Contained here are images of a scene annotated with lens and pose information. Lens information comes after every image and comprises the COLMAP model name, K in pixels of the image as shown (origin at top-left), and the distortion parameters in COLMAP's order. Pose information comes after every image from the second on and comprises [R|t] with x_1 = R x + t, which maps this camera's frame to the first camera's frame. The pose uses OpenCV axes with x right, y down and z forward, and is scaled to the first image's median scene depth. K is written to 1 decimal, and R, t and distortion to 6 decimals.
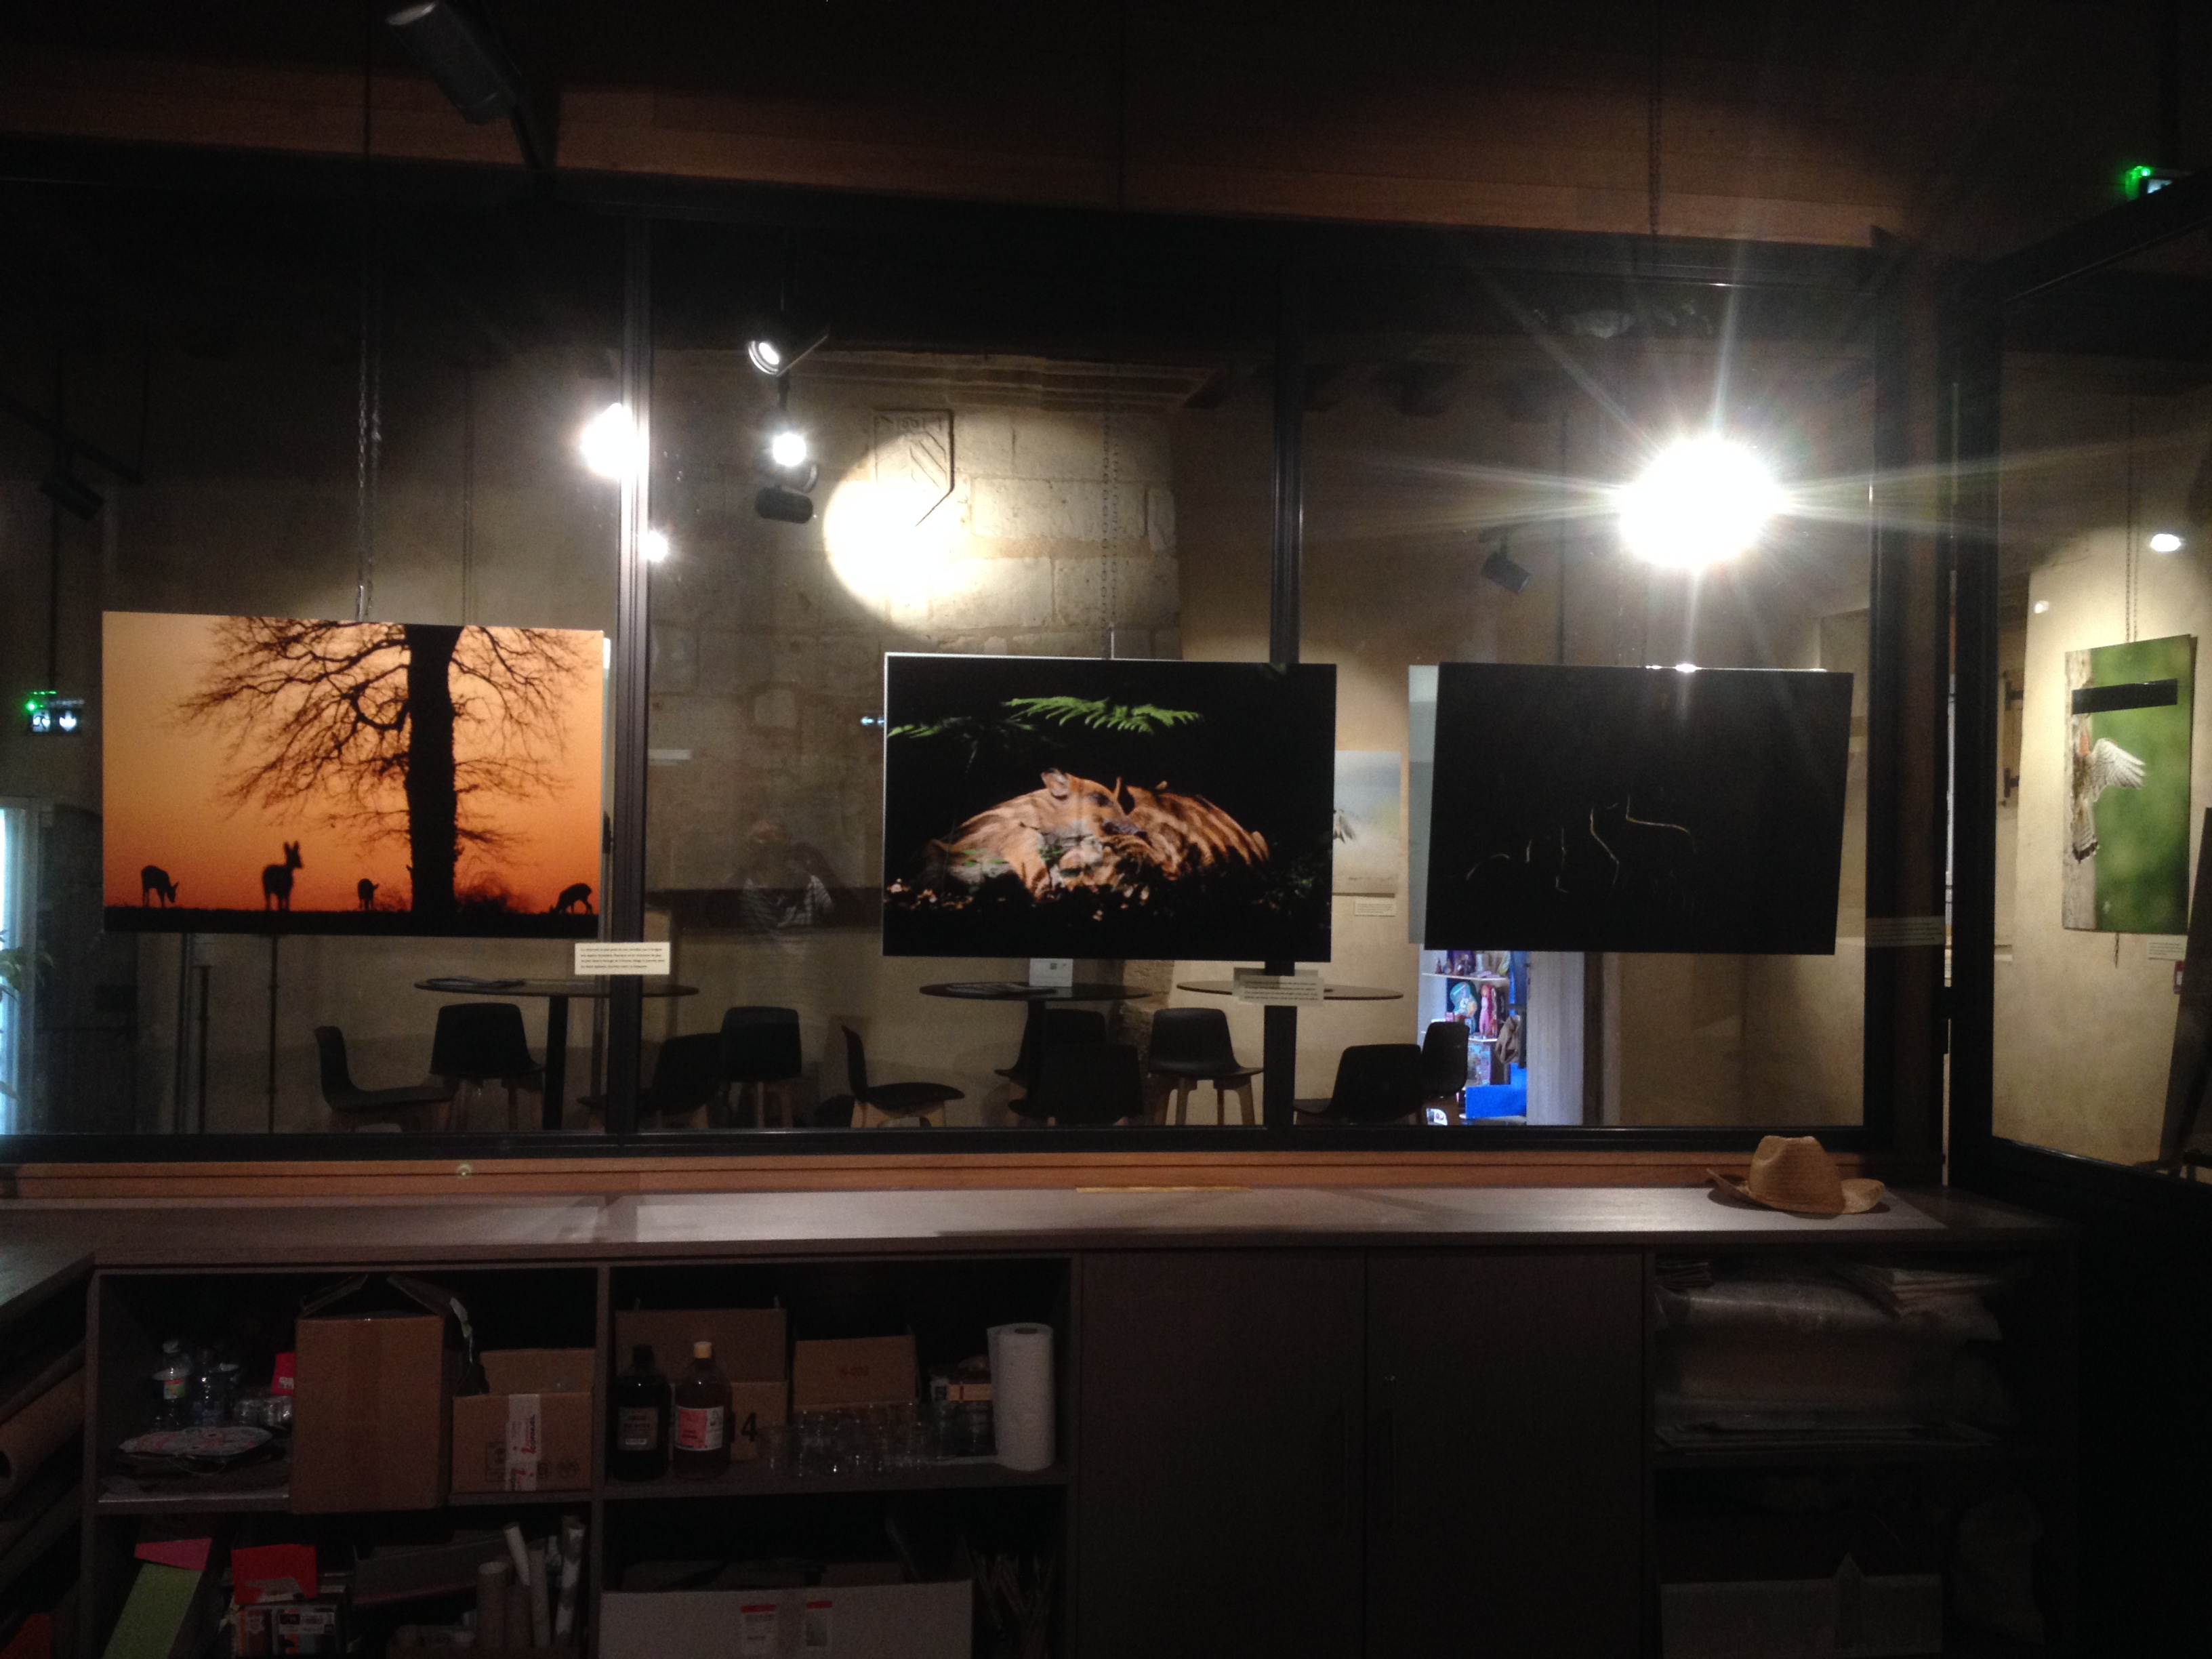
lens RADIAL K [[2140.3, 0, 1105.0], [0, 2140.3, 836.3], [0, 0, 1]] dist [0.111006, 0.000000]
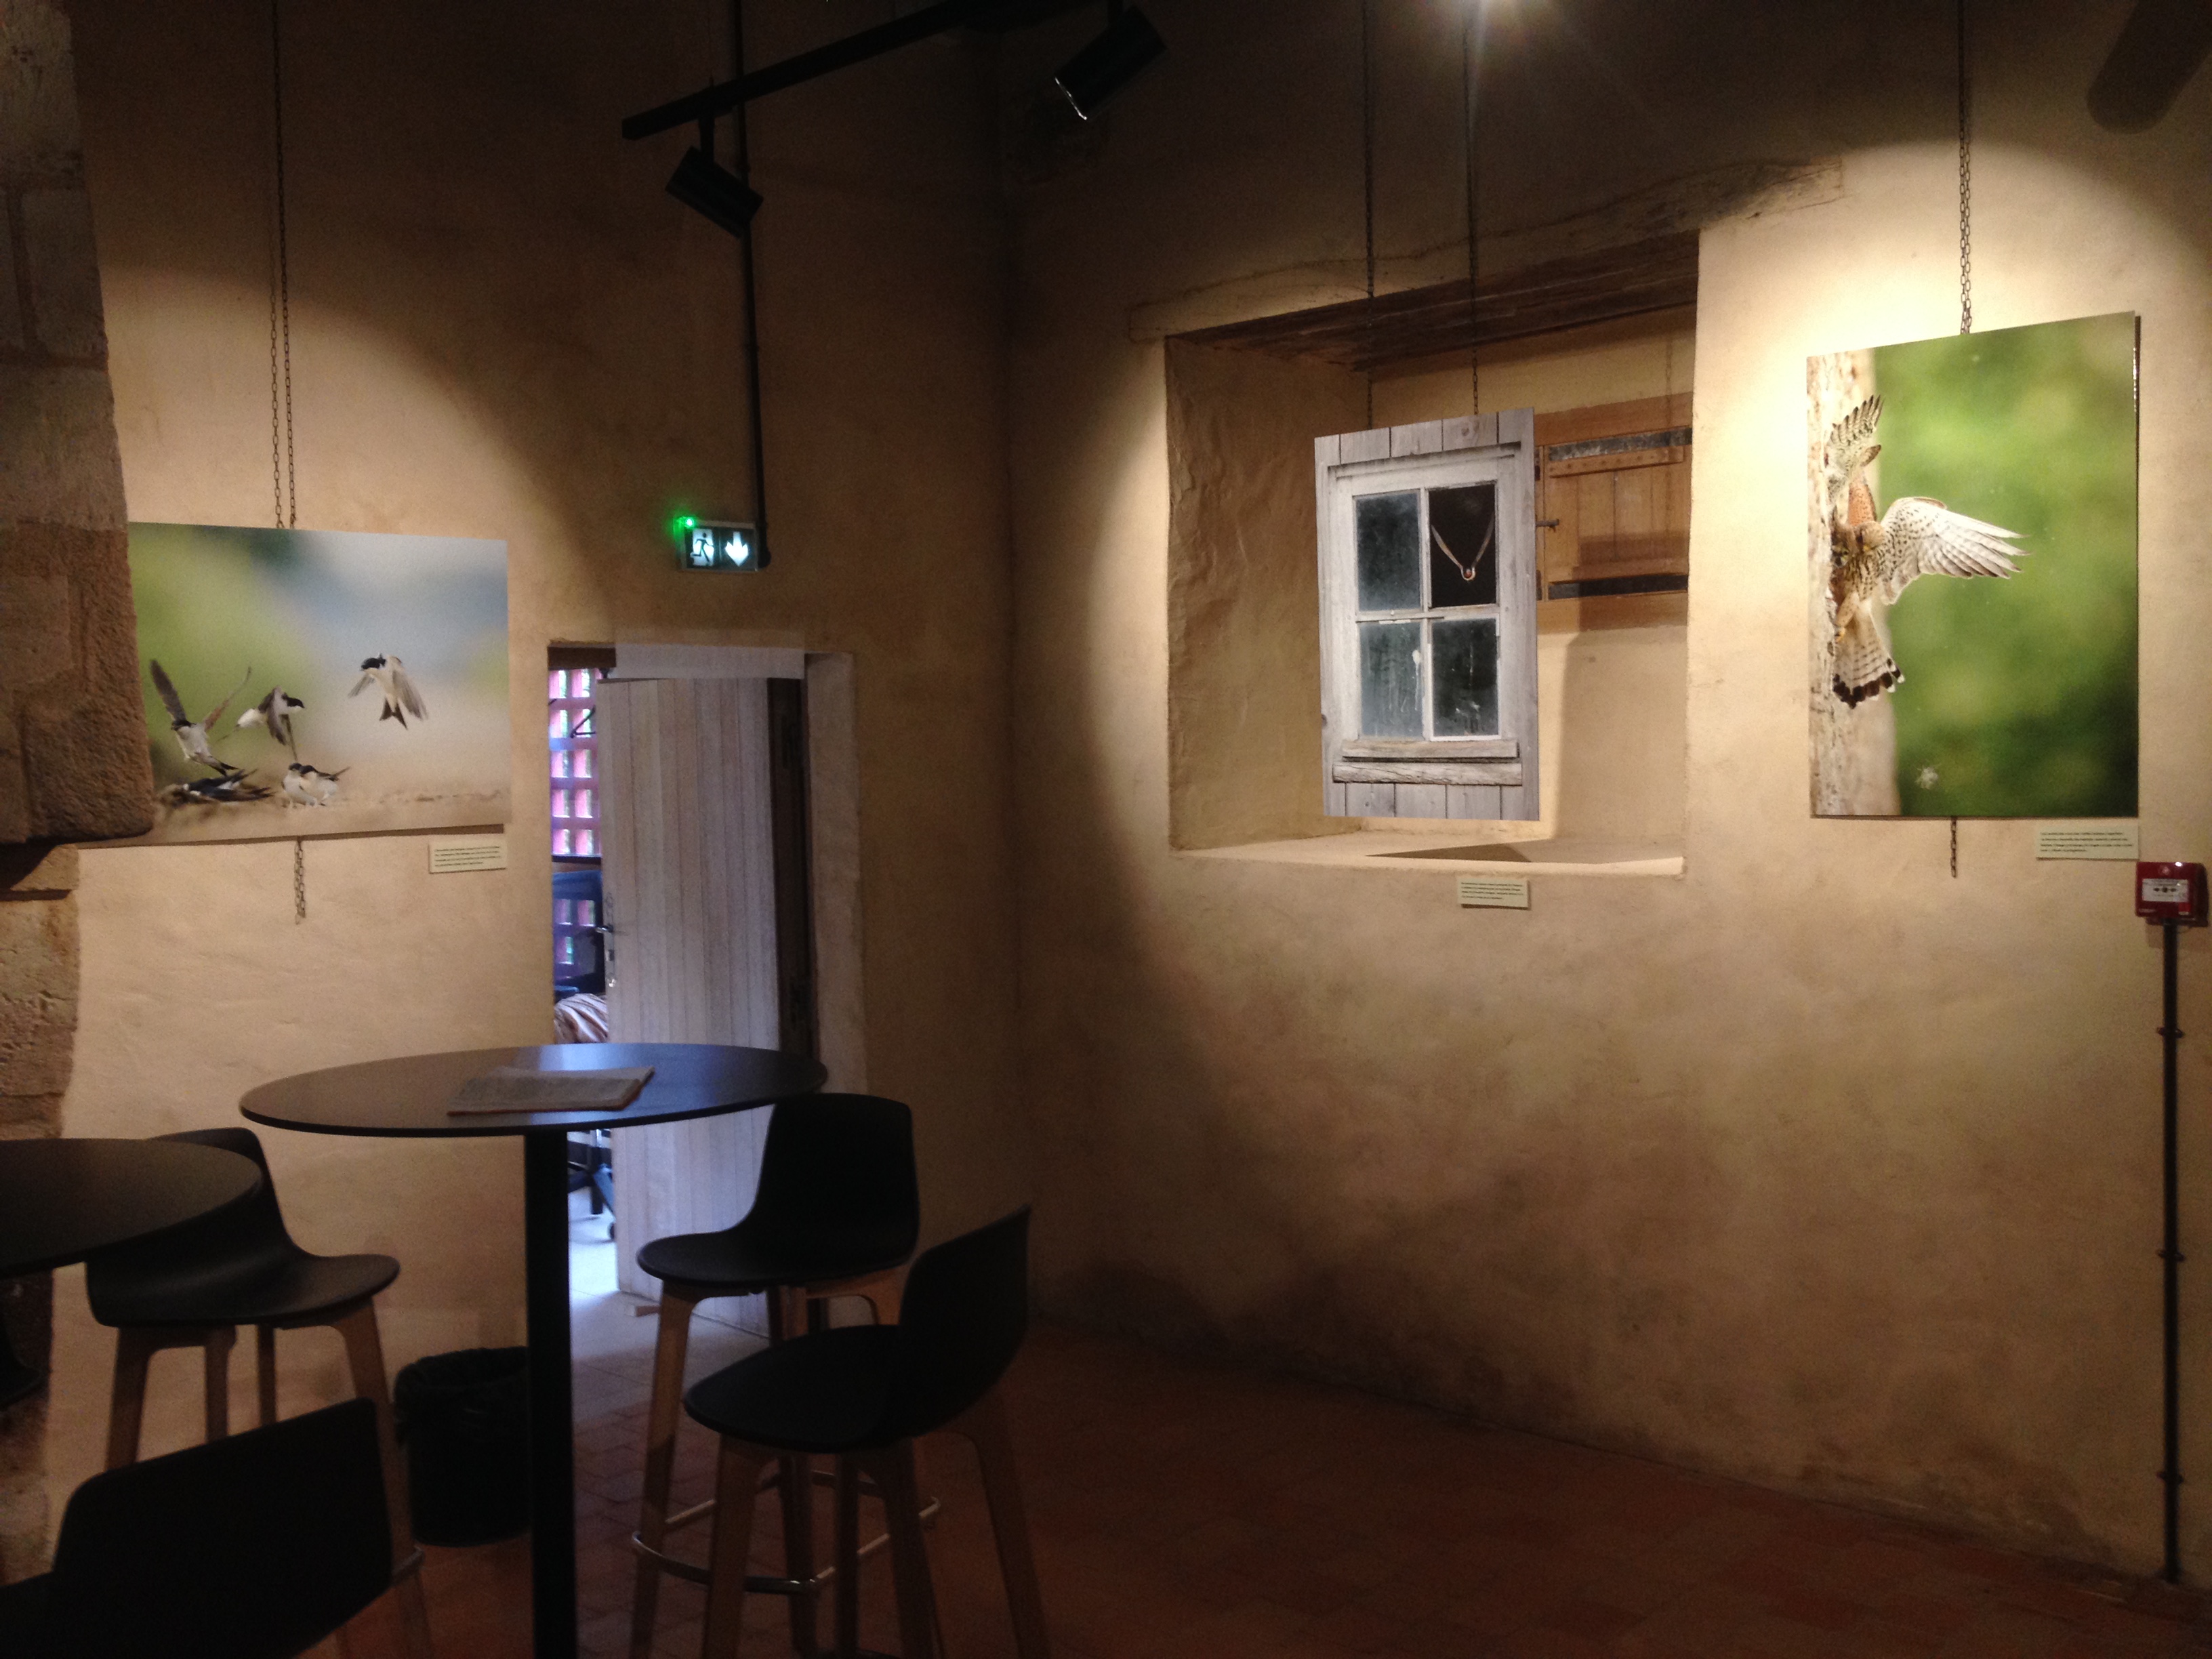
lens RADIAL K [[2104.6, 0, 1090.6], [0, 2104.6, 825.6], [0, 0, 1]] dist [0.046260, 0.000000]
pose [[0.784009, -0.061388, 0.617707, -0.083674], [0.033210, 0.997821, 0.057013, 0.004393], [-0.619861, -0.024185, 0.784339, 0.671598]]
